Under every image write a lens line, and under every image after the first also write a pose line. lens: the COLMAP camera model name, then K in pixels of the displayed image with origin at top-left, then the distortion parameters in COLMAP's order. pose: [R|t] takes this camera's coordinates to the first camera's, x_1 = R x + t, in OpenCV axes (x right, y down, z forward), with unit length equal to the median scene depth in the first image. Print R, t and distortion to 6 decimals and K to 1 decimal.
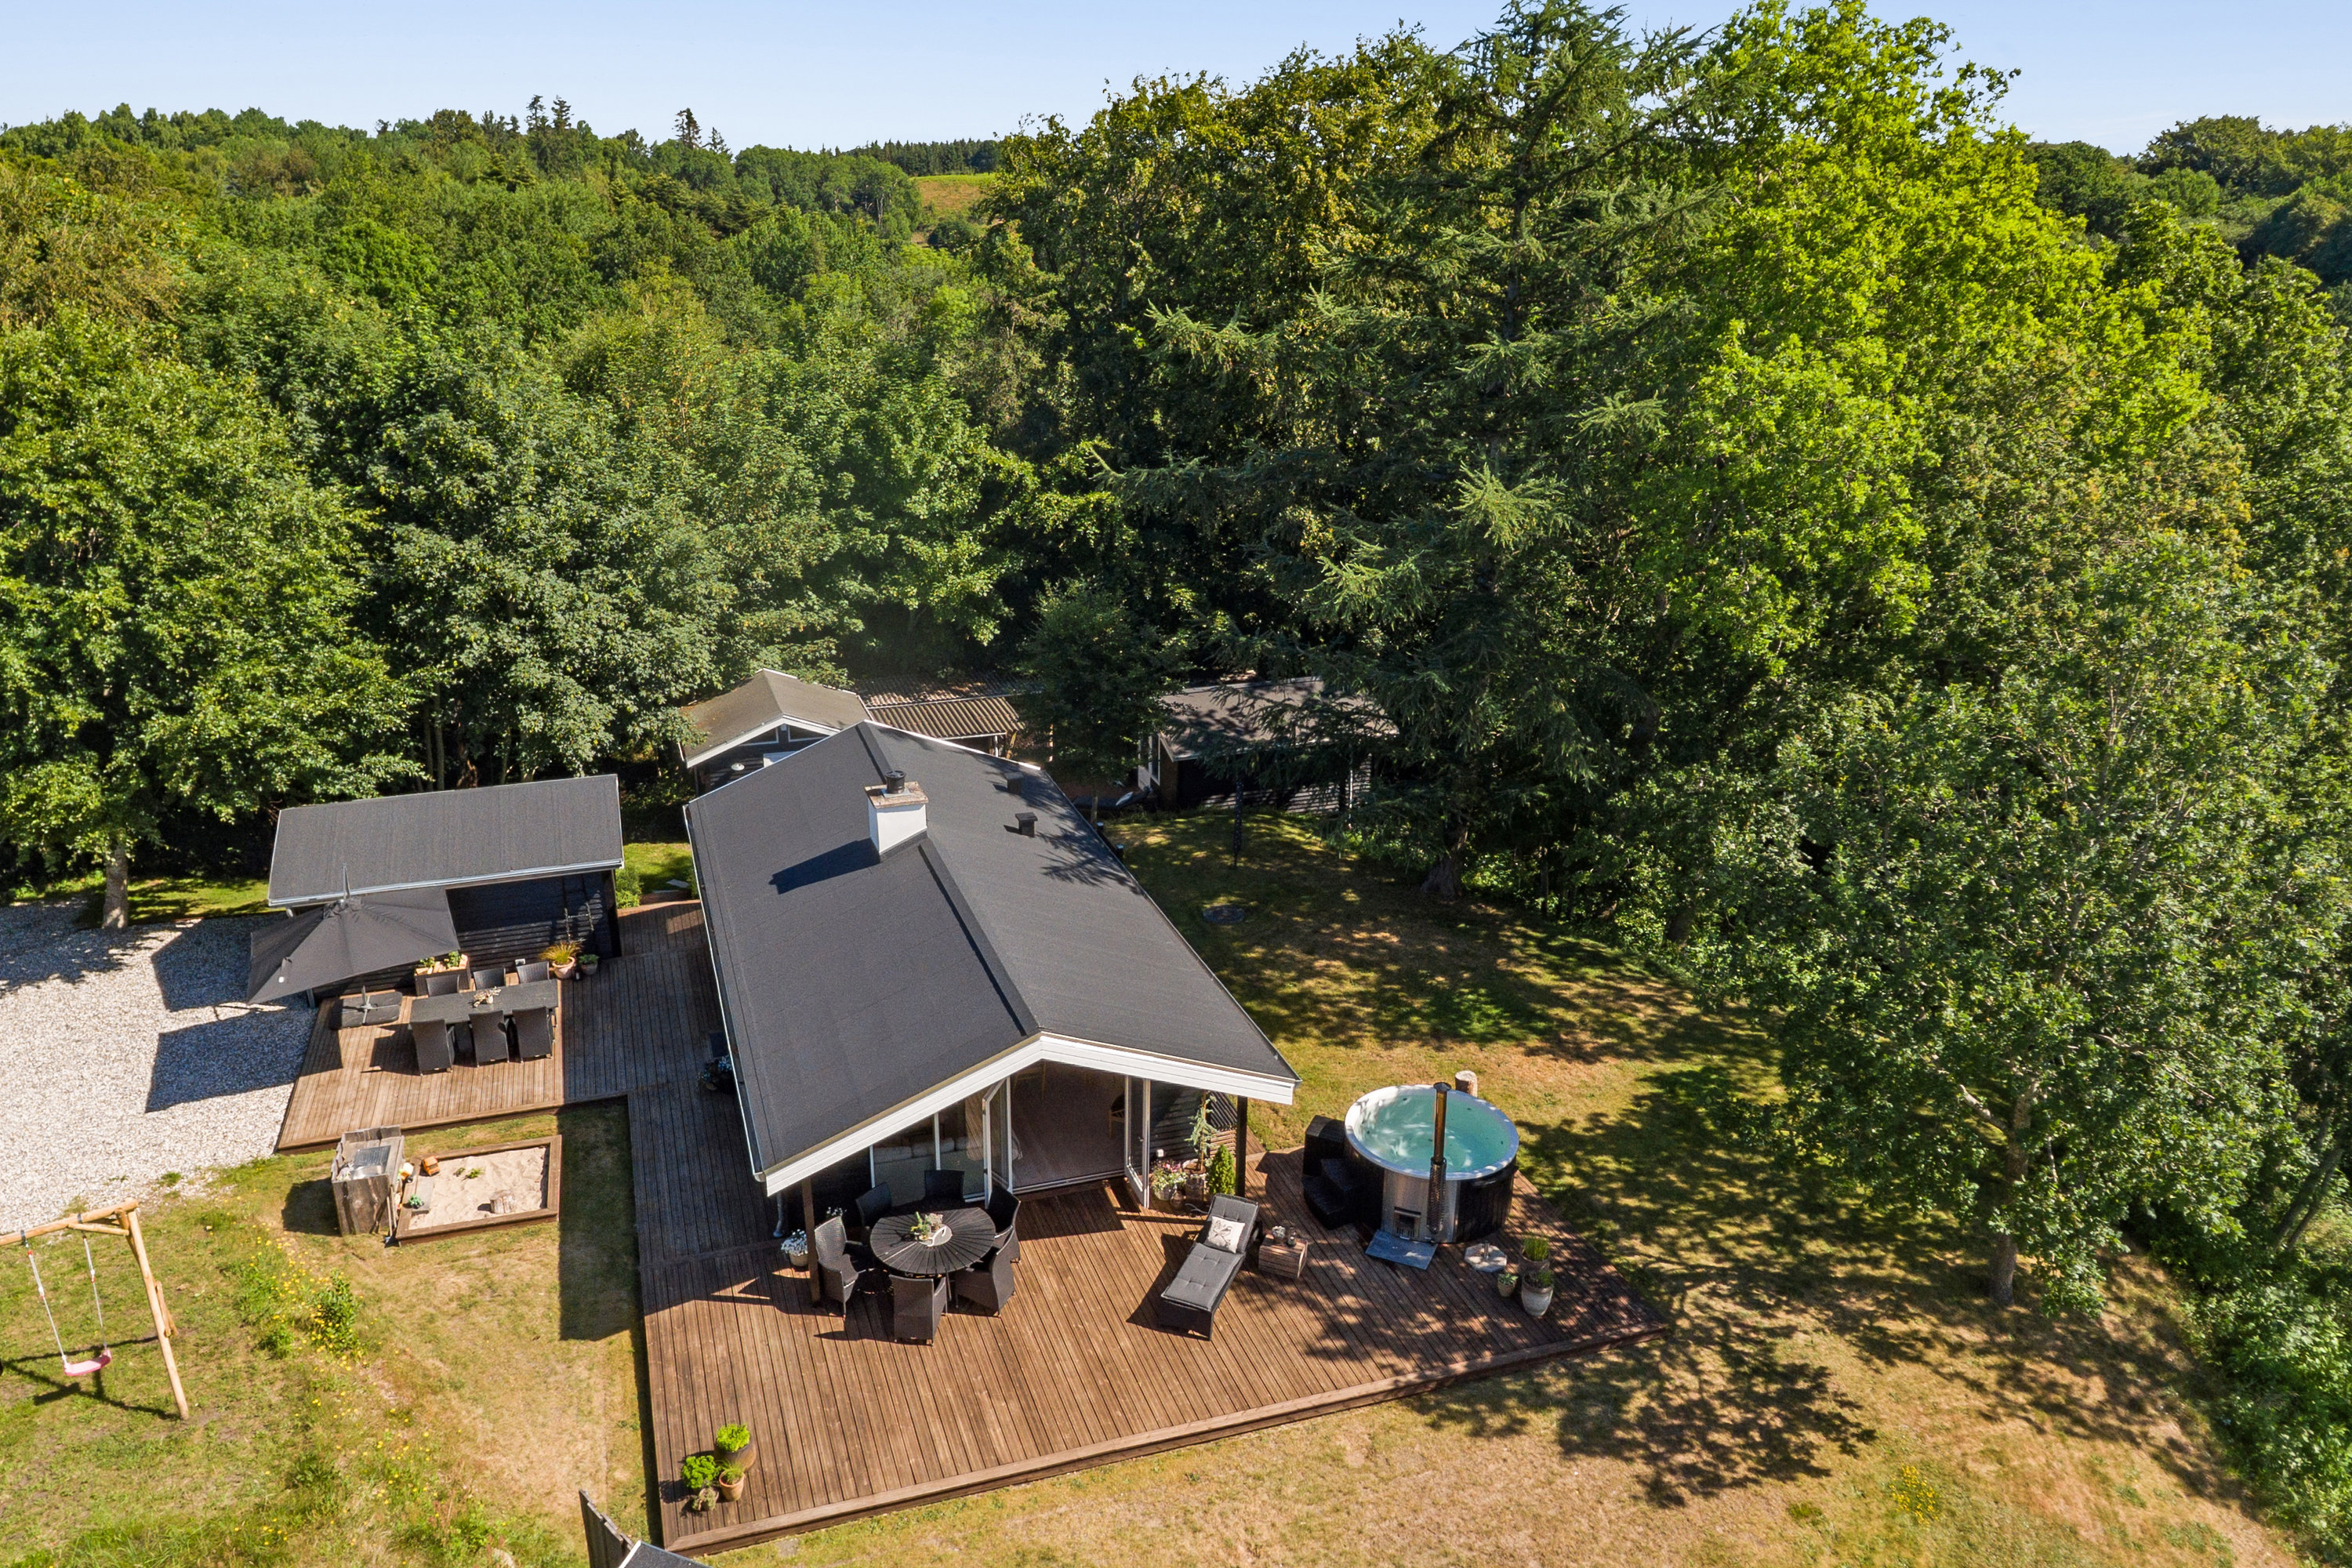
lens RADIAL K [[1673.0, 0, 1176.0], [0, 1673.0, 784.0], [0, 0, 1]] dist [-0.003256, 0.000315]
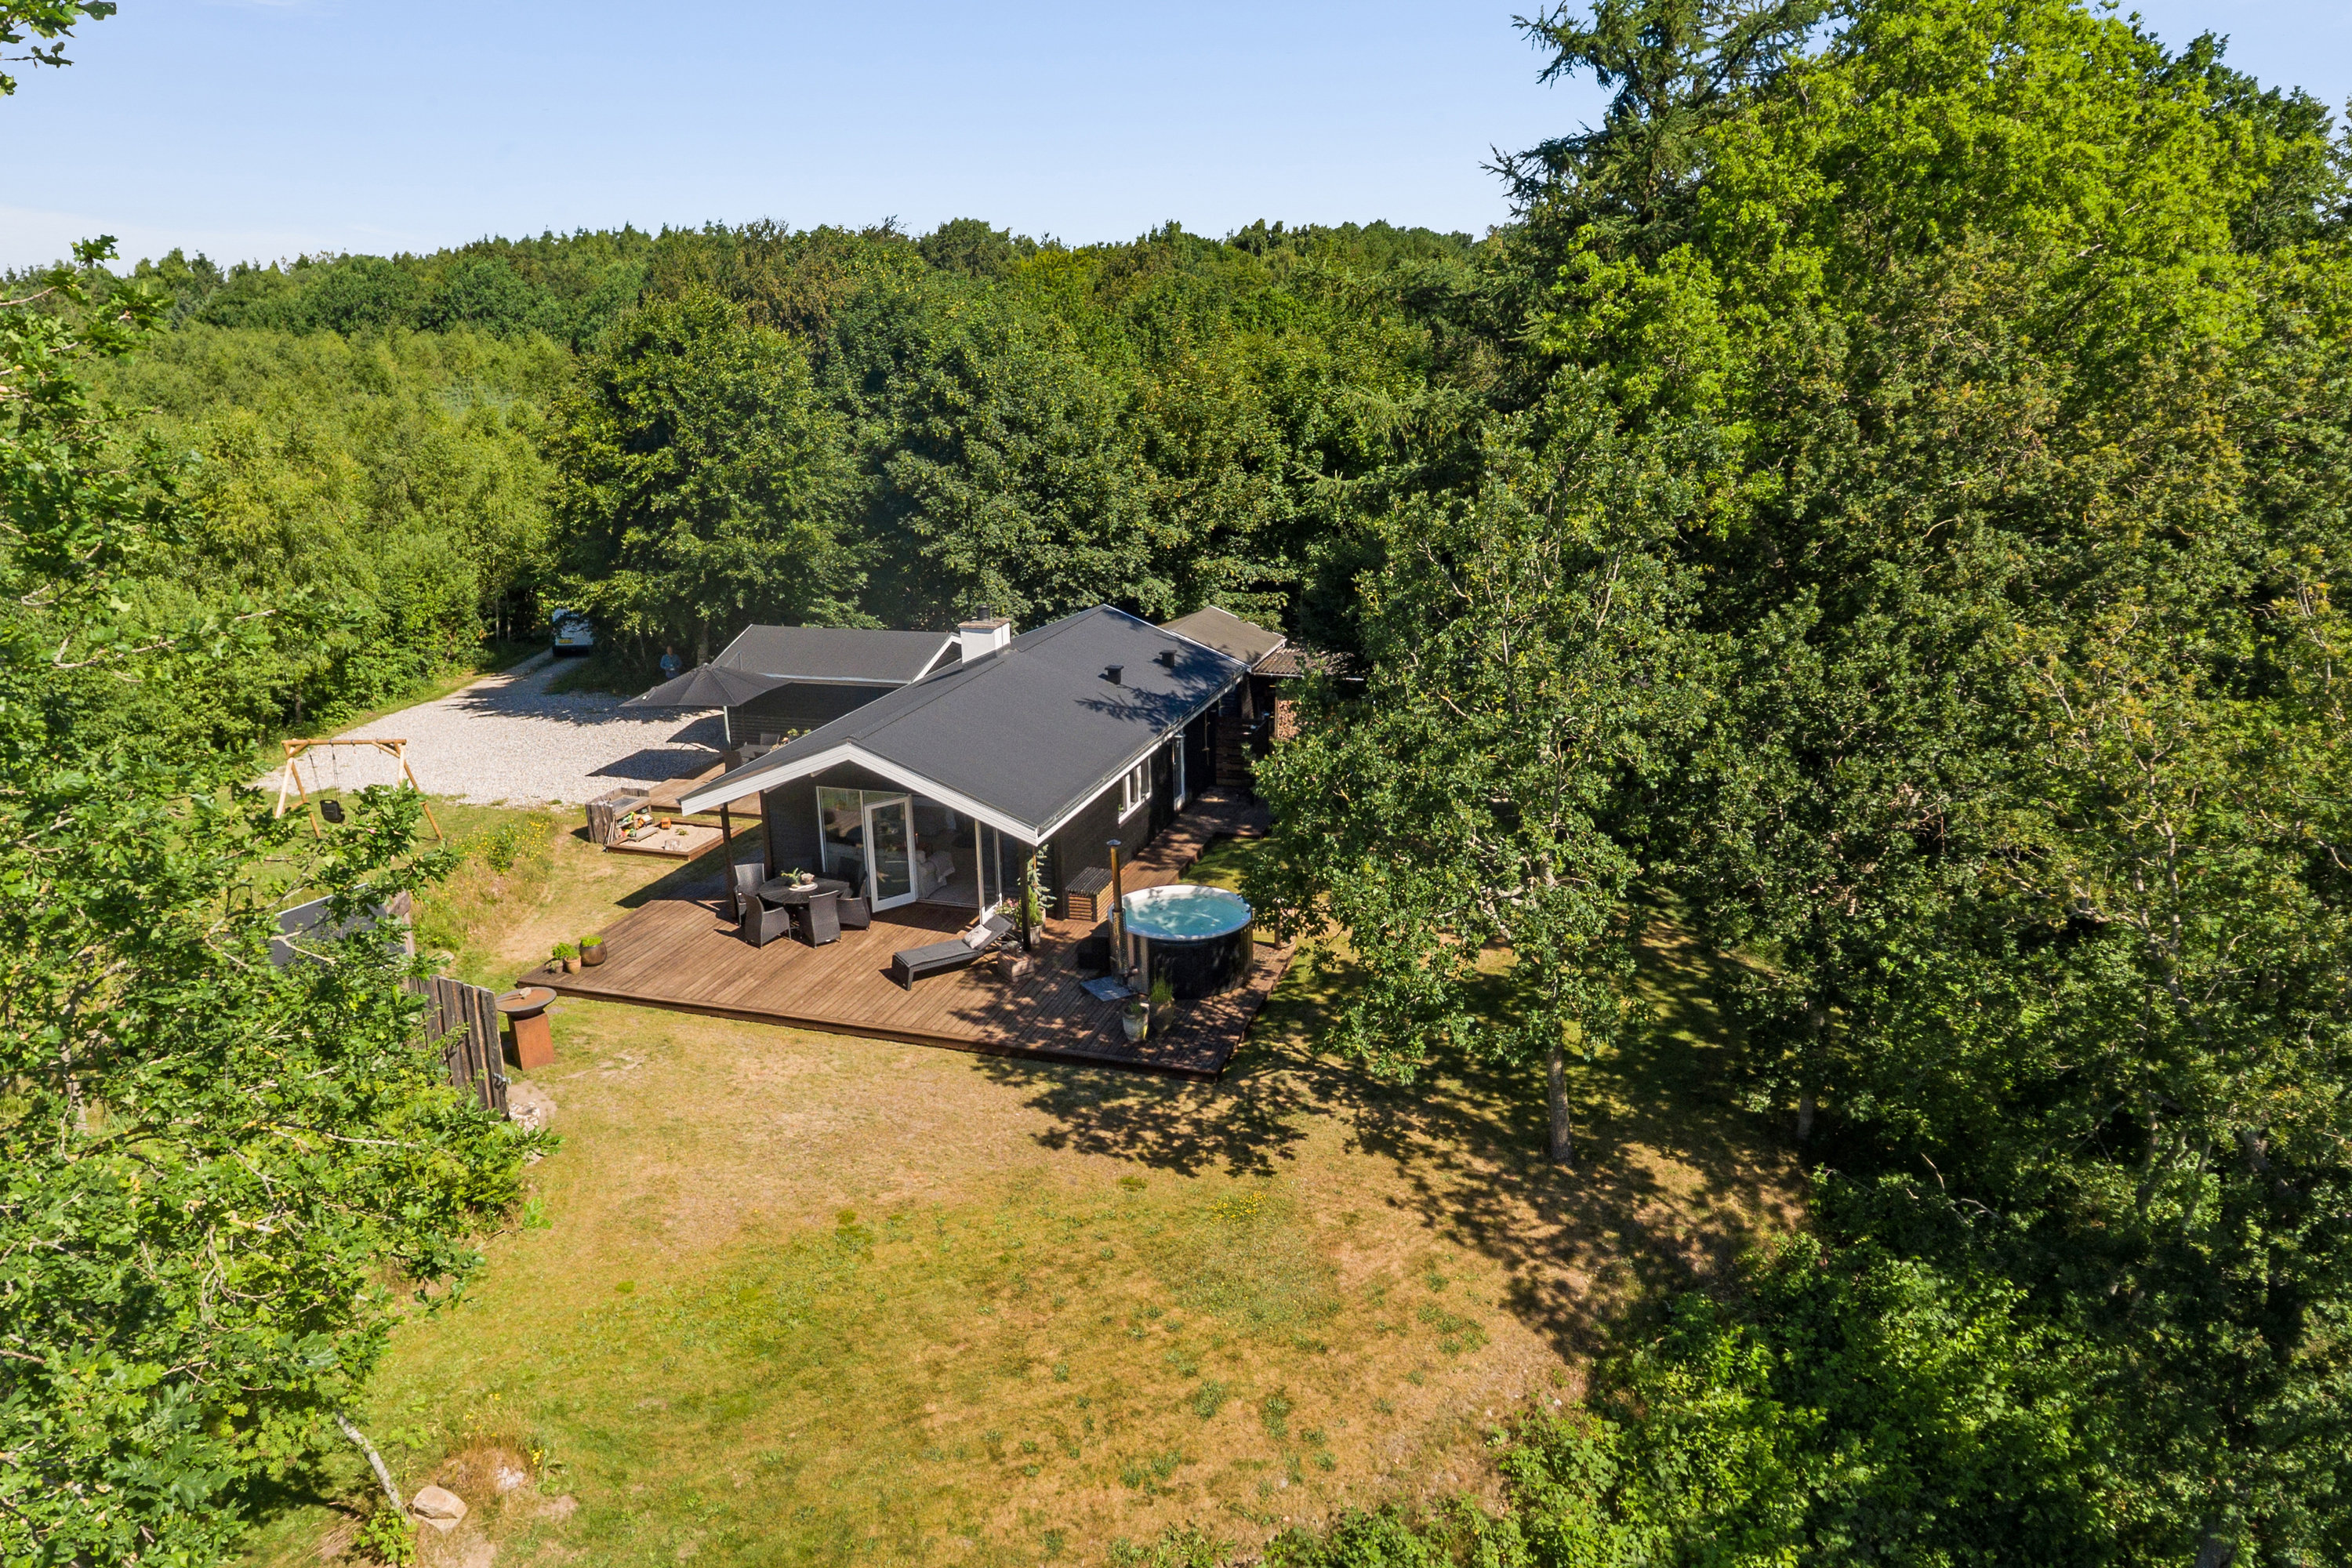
lens RADIAL K [[1651.3, 0, 1181.5], [0, 1651.3, 890.3], [0, 0, 1]] dist [0.003433, 0.002461]
pose [[0.806130, 0.174711, -0.565359, 0.902981], [-0.172252, 0.983328, 0.058265, 0.135277], [0.566113, 0.050416, 0.822784, 0.031315]]
